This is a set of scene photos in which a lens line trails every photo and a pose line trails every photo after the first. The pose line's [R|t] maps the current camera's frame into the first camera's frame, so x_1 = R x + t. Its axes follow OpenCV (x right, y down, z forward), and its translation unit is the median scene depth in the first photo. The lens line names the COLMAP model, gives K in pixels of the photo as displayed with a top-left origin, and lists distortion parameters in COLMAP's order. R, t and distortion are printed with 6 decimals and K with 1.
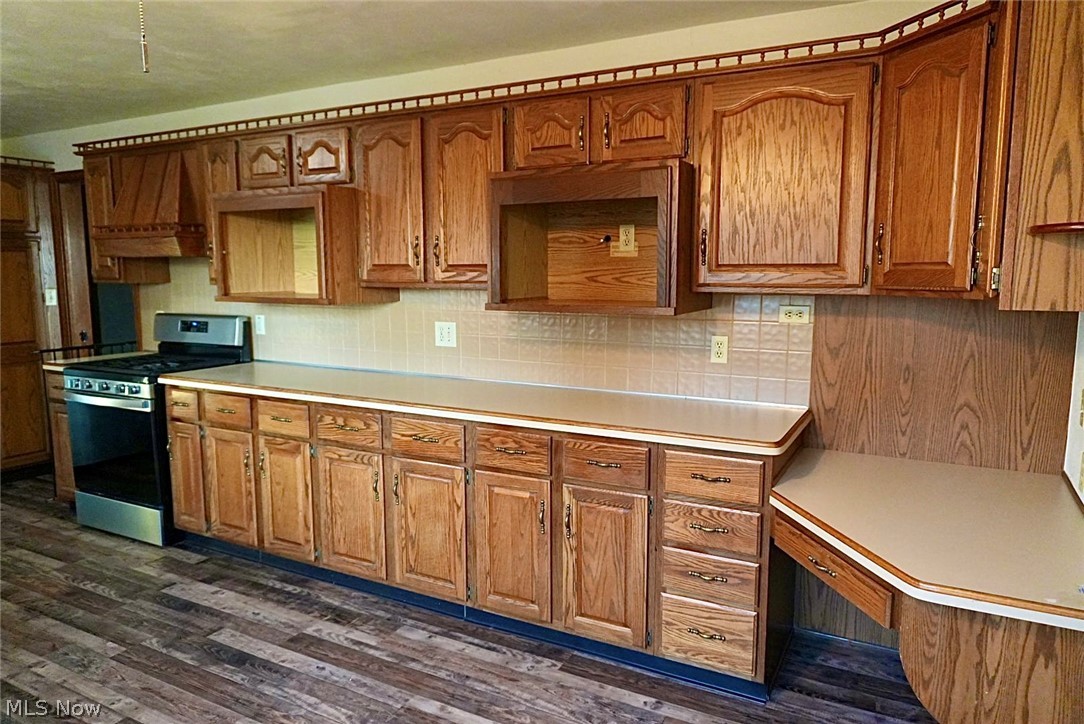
lens RADIAL K [[721.6, 0, 542.0], [0, 721.6, 362.0], [0, 0, 1]] dist [0.001099, 0.003186]
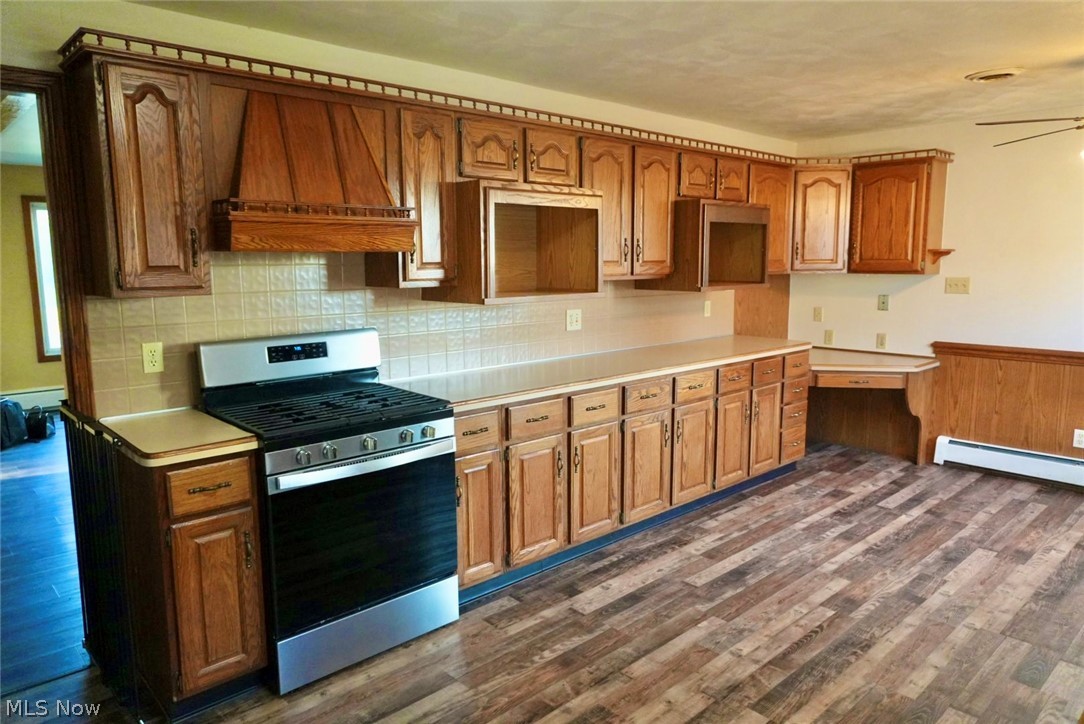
lens RADIAL K [[721.6, 0, 542.0], [0, 721.6, 362.0], [0, 0, 1]] dist [0.001099, 0.003186]
pose [[0.321185, -0.136869, 0.937074, -1.511569], [0.126036, 0.986877, 0.100944, -0.114745], [-0.938592, 0.085683, 0.334220, 0.787060]]
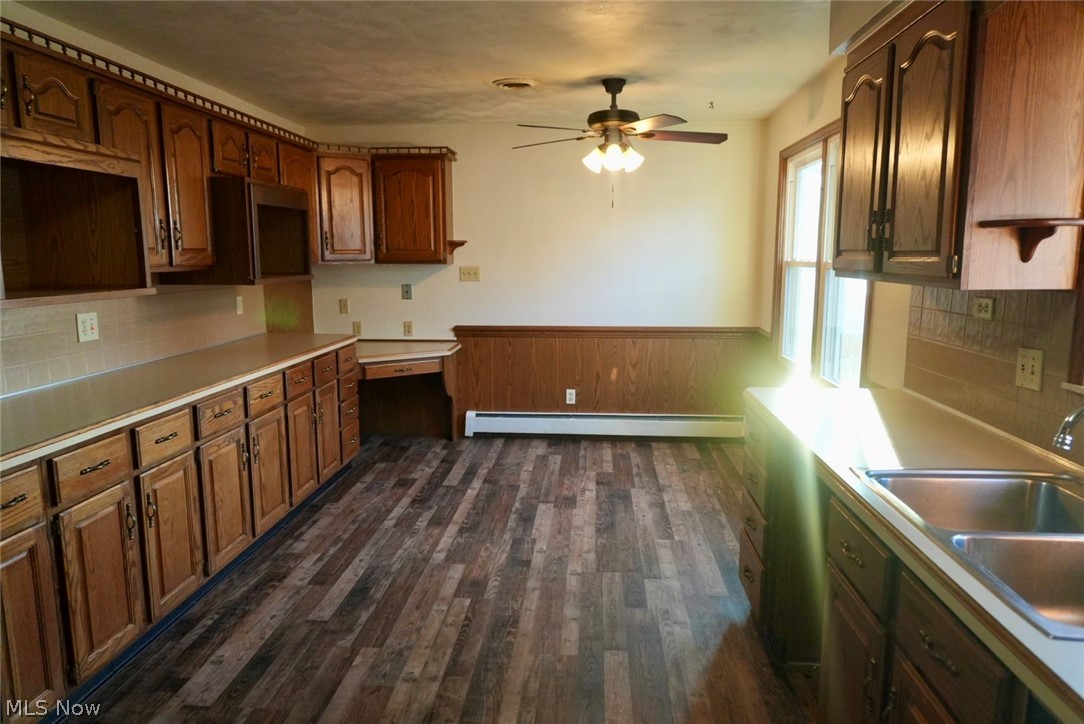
lens RADIAL K [[721.6, 0, 542.0], [0, 721.6, 362.0], [0, 0, 1]] dist [0.001099, 0.003186]
pose [[-0.406487, -0.137373, 0.903270, -1.387000], [0.118551, 0.972344, 0.201228, -0.129858], [-0.905933, 0.188880, -0.378959, 1.001756]]
